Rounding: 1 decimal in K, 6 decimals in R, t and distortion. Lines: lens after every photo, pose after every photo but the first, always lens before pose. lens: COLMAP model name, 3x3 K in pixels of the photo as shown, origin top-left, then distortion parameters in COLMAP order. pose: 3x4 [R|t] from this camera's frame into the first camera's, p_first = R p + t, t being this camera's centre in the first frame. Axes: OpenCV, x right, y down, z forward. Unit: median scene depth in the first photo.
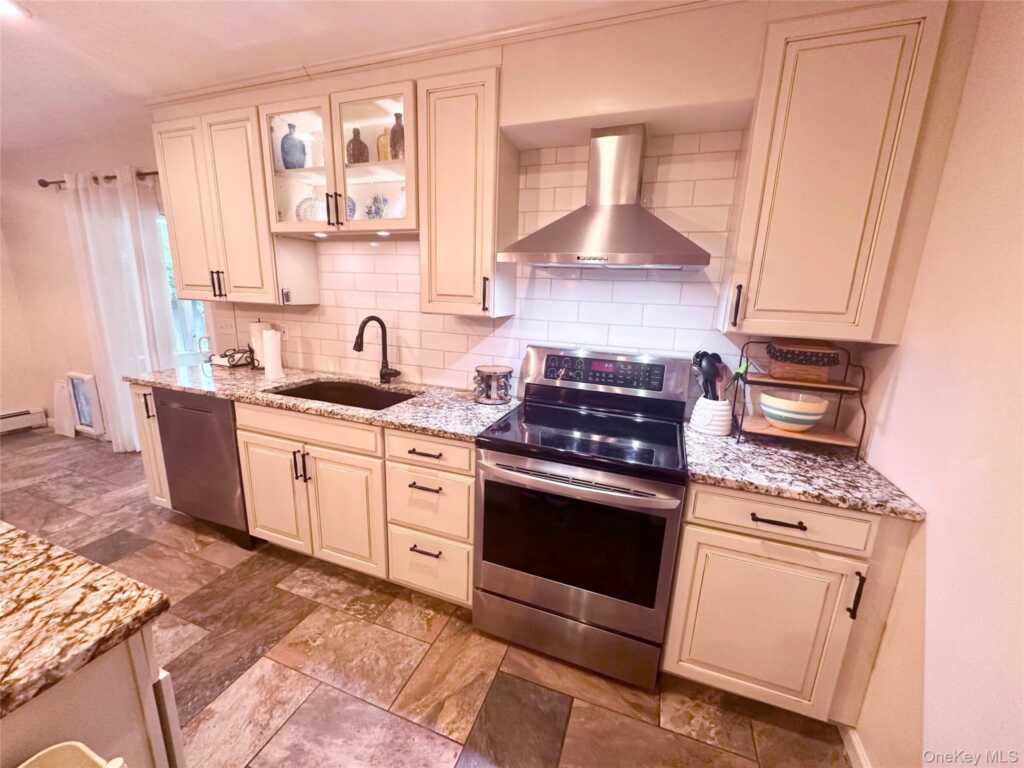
lens RADIAL K [[410.9, 0, 511.9], [0, 410.9, 384.6], [0, 0, 1]] dist [0.003367, 0.000219]
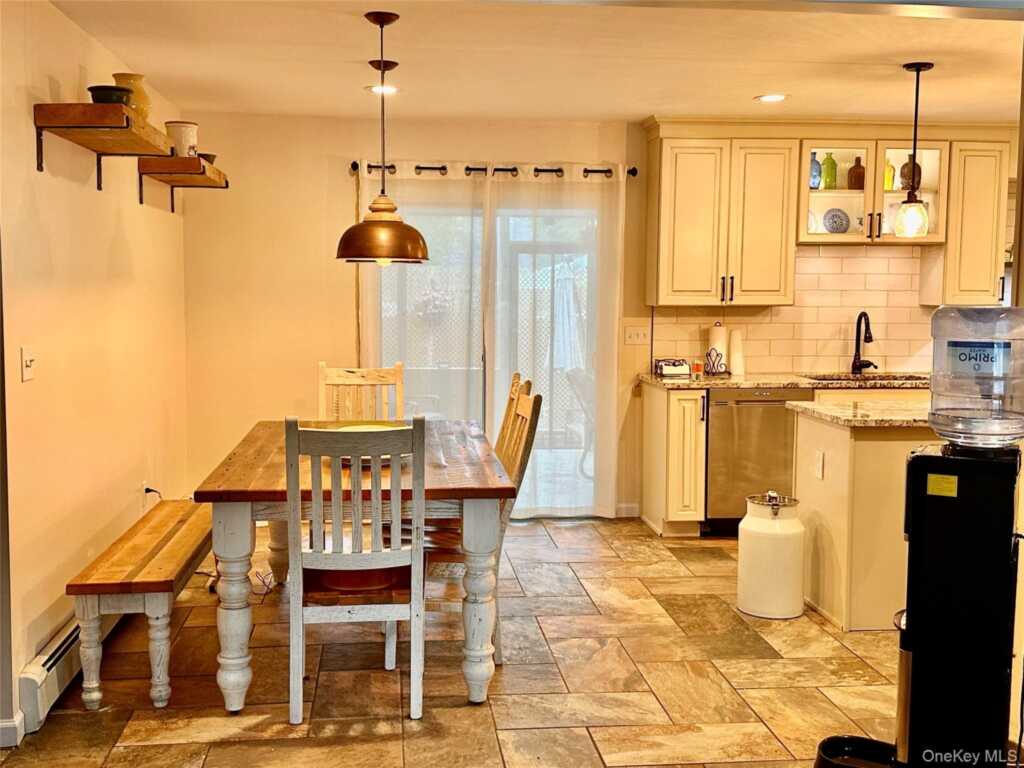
lens RADIAL K [[1141.4, 0, 510.8], [0, 1141.4, 384.7], [0, 0, 1]] dist [0.004157, 0.000000]
pose [[0.893792, -0.075450, 0.442090, -2.473382], [0.127017, 0.987973, -0.088180, 0.171682], [-0.430119, 0.134967, 0.892626, -1.265856]]
